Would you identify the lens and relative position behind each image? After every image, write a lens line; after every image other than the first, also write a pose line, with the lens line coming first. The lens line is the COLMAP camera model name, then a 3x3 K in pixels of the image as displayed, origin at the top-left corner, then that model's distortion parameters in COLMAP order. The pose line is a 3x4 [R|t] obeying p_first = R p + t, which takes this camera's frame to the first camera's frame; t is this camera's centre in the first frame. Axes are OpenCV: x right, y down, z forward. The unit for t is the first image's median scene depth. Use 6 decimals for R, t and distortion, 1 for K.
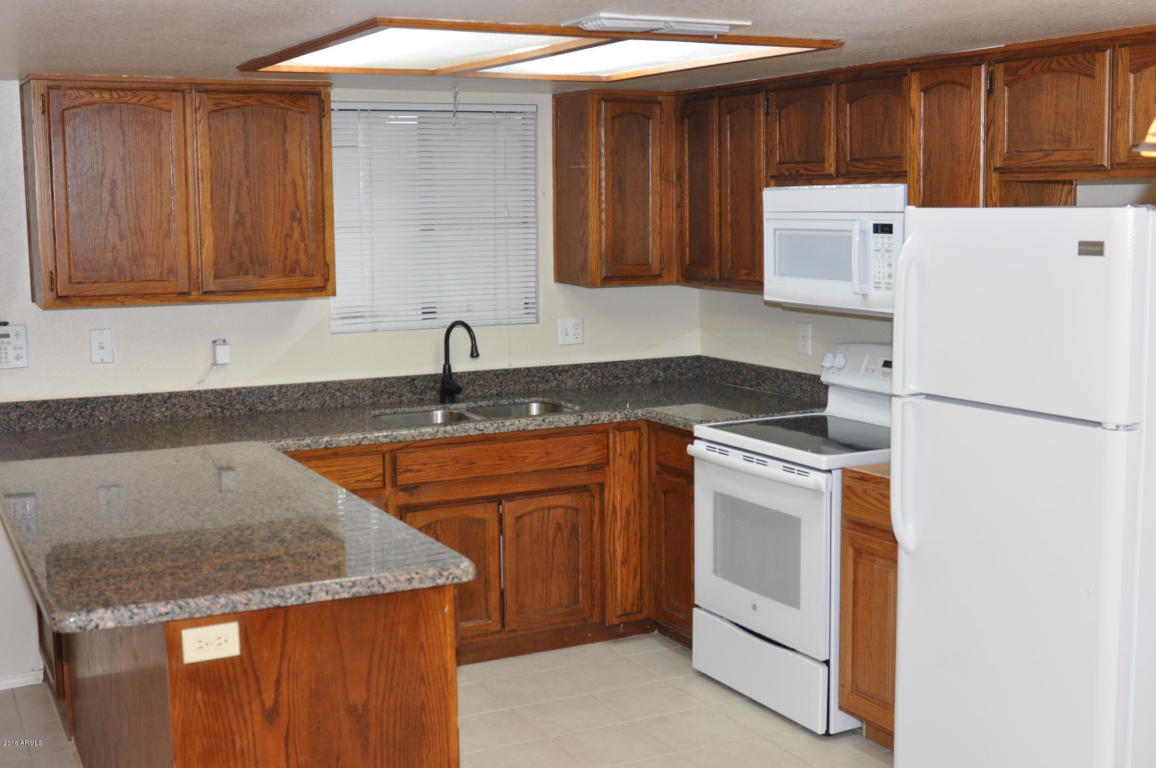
lens RADIAL K [[1403.6, 0, 578.0], [0, 1403.6, 384.0], [0, 0, 1]] dist [-0.031702, 0.001143]
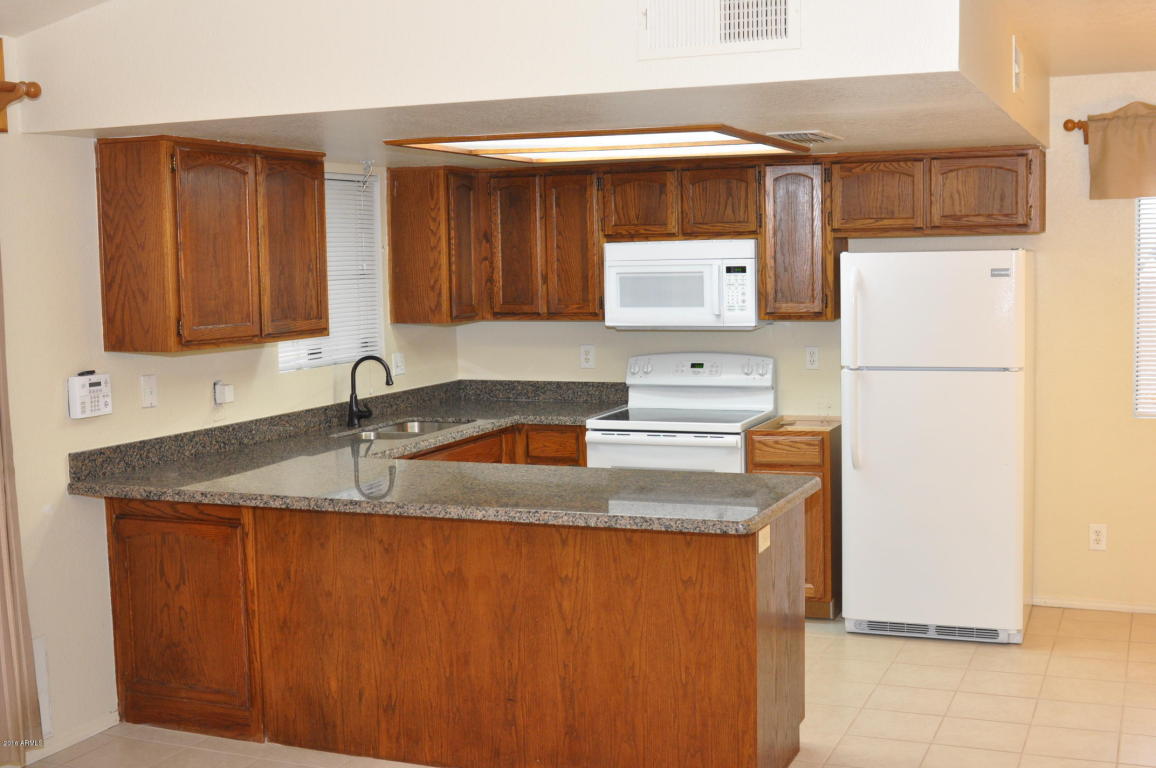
lens RADIAL K [[1403.6, 0, 578.0], [0, 1403.6, 384.0], [0, 0, 1]] dist [-0.031702, 0.001143]
pose [[0.763584, -0.063147, 0.642613, -0.784868], [0.094421, 0.995429, -0.014379, 0.013618], [-0.638767, 0.071656, 0.766056, -0.019612]]
